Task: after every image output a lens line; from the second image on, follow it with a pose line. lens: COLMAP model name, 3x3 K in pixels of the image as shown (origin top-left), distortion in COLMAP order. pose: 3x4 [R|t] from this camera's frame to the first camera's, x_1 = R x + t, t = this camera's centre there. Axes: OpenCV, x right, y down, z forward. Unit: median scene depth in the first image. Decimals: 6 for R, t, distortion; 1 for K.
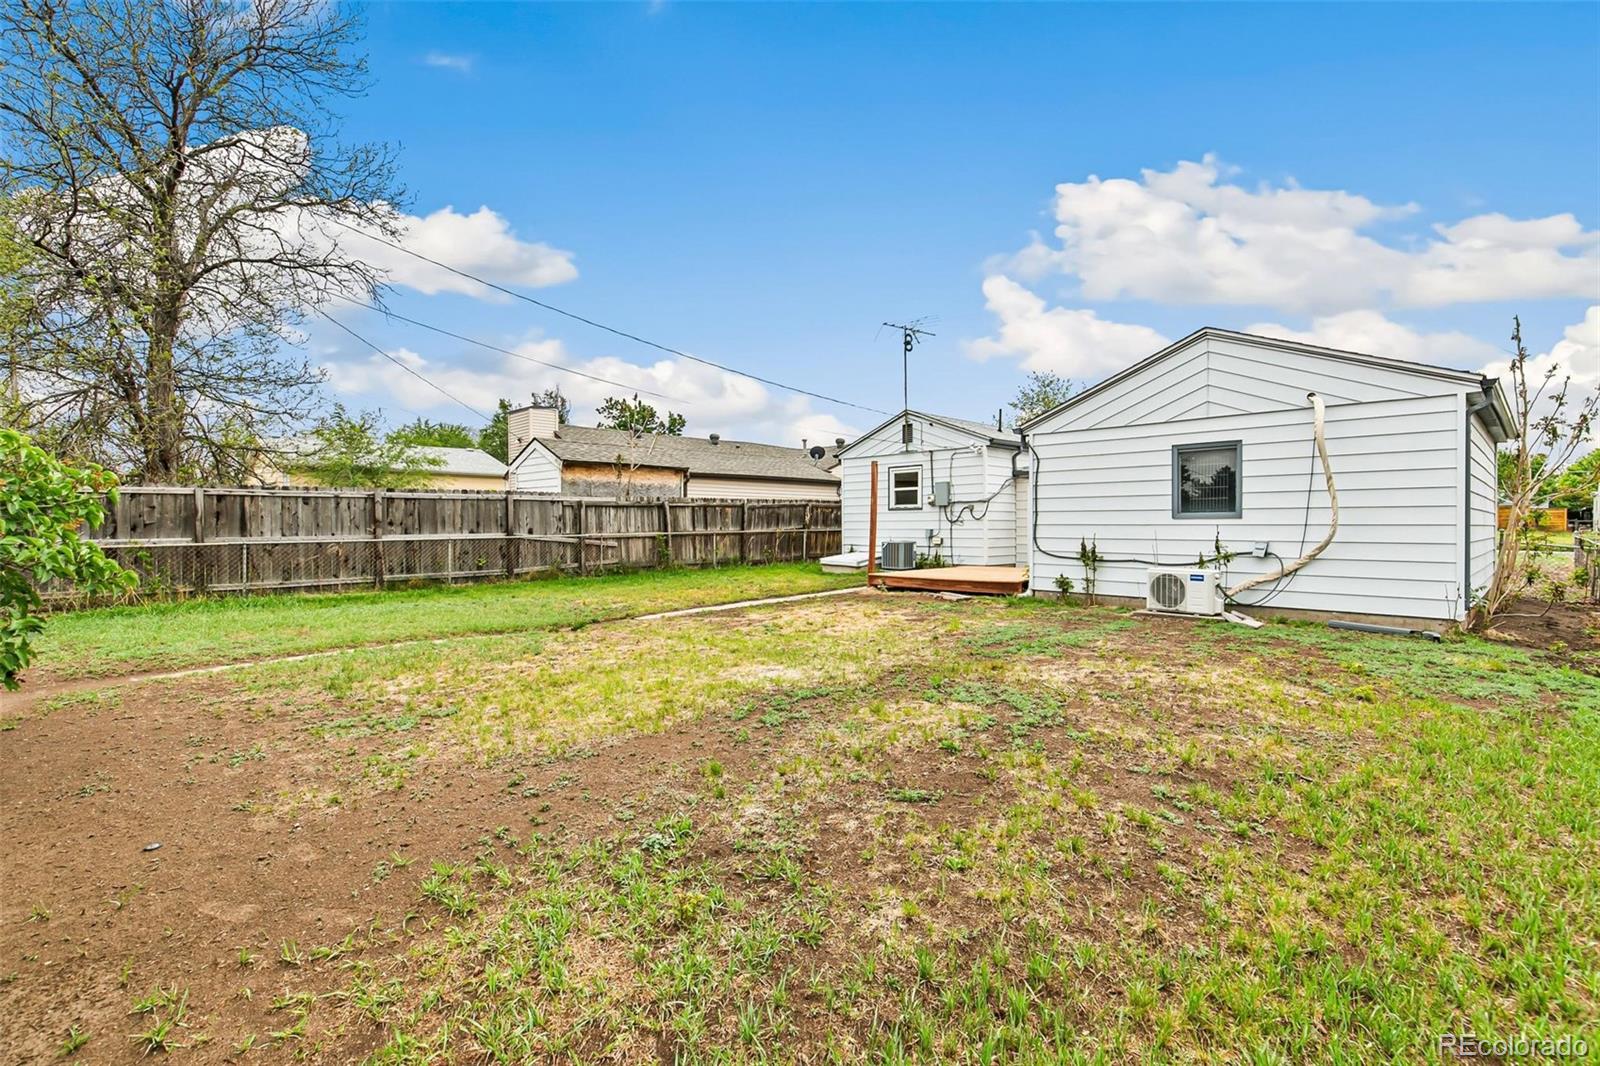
lens RADIAL K [[722.2, 0, 810.4], [0, 722.2, 530.7], [0, 0, 1]] dist [0.003143, -0.000168]
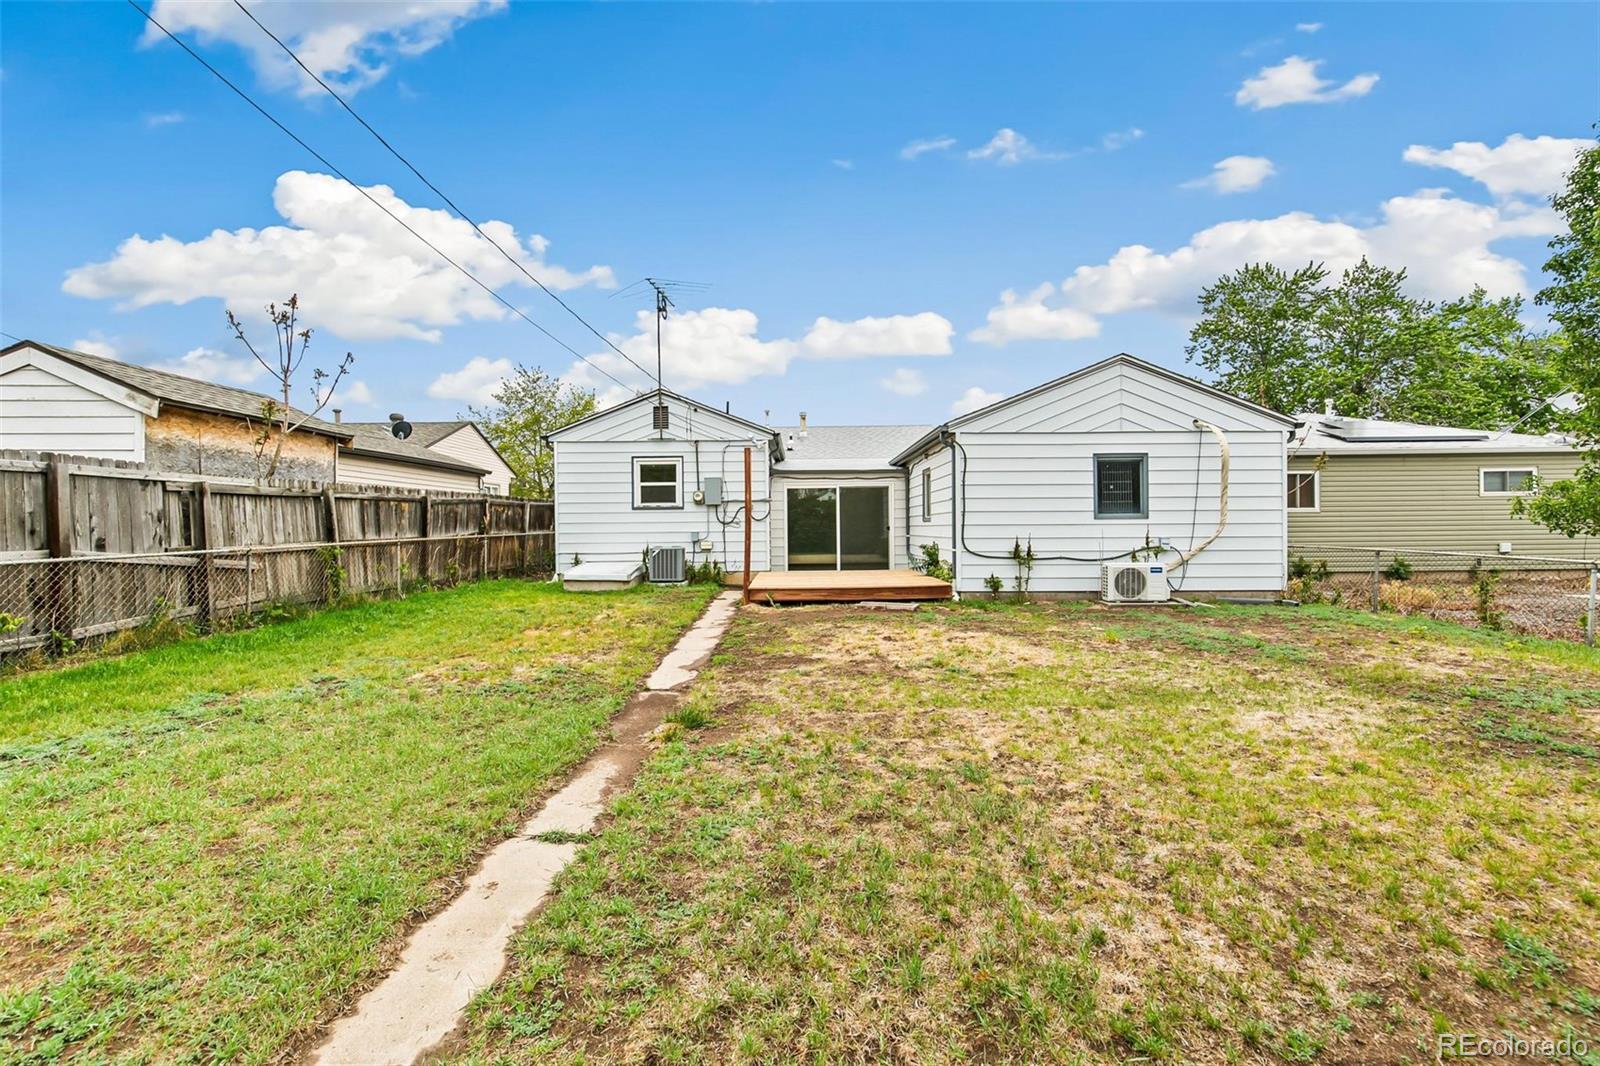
lens RADIAL K [[722.2, 0, 810.4], [0, 722.2, 530.7], [0, 0, 1]] dist [0.003143, -0.000168]
pose [[0.695631, -0.008643, 0.718347, -0.366996], [0.012281, 0.999925, 0.000139, -0.002334], [-0.718294, 0.008726, 0.695685, 0.320518]]
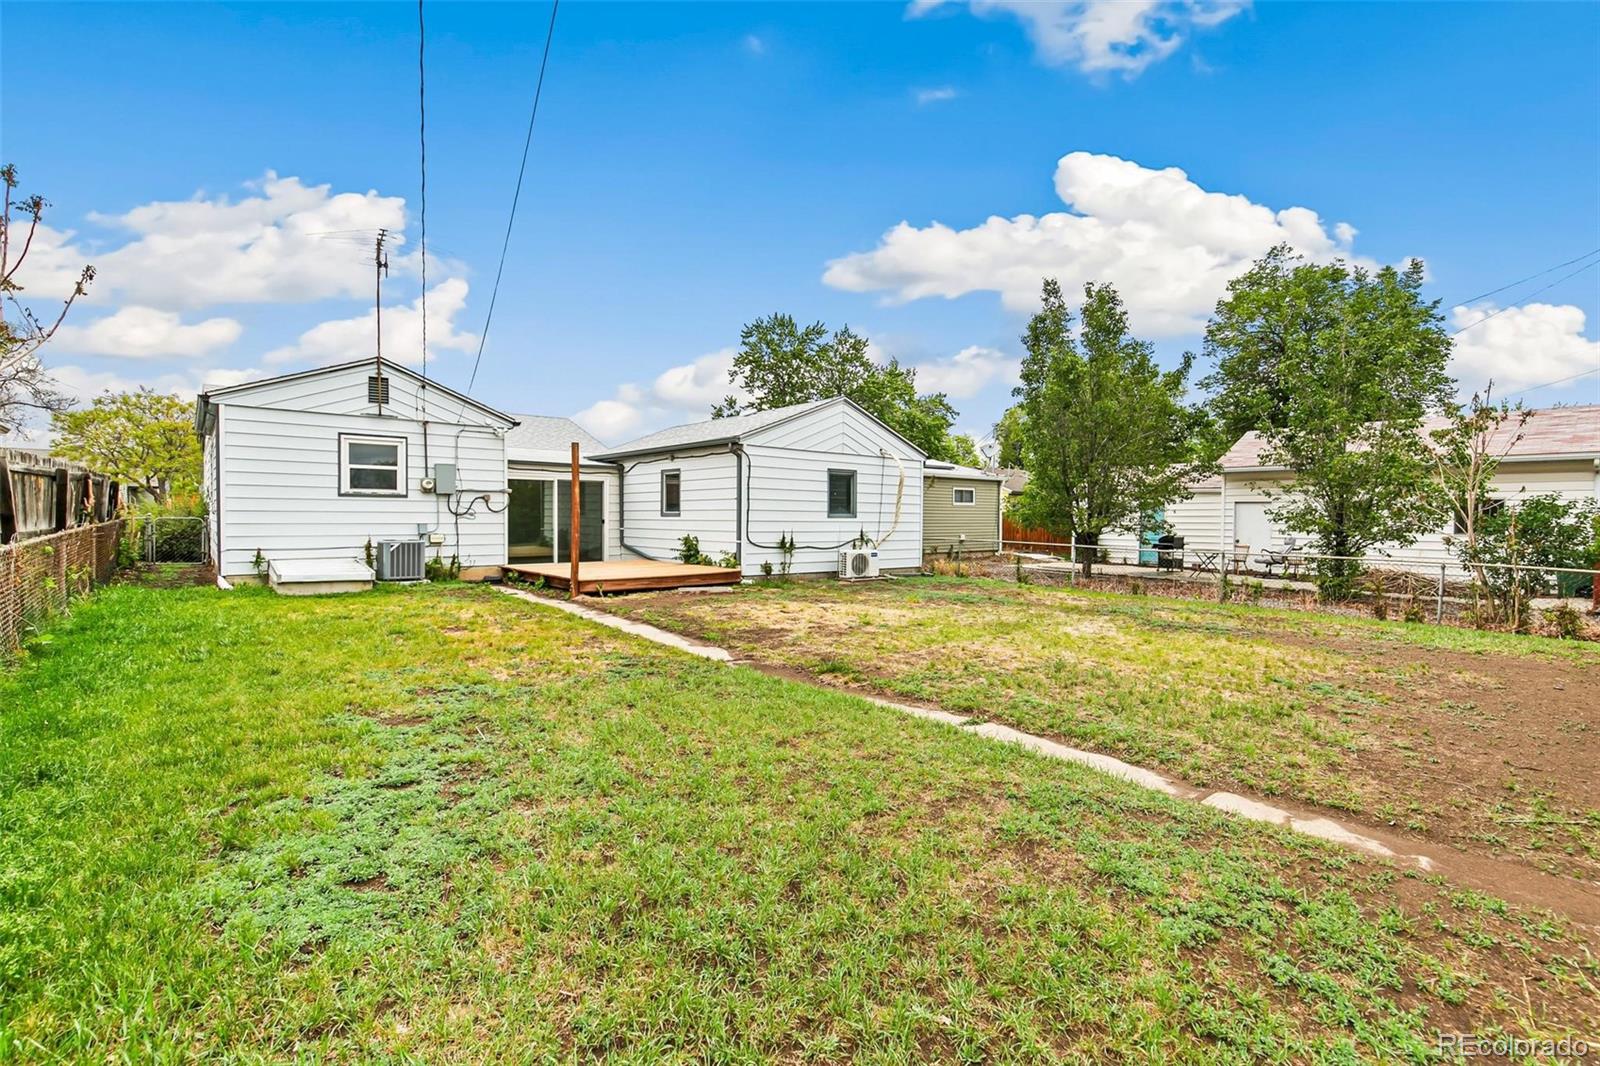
lens RADIAL K [[722.2, 0, 810.4], [0, 722.2, 530.7], [0, 0, 1]] dist [0.003143, -0.000168]
pose [[0.064892, -0.015726, 0.997768, -0.593773], [-0.001824, 0.999872, 0.015878, -0.007737], [-0.997891, -0.002850, 0.064855, 0.561768]]
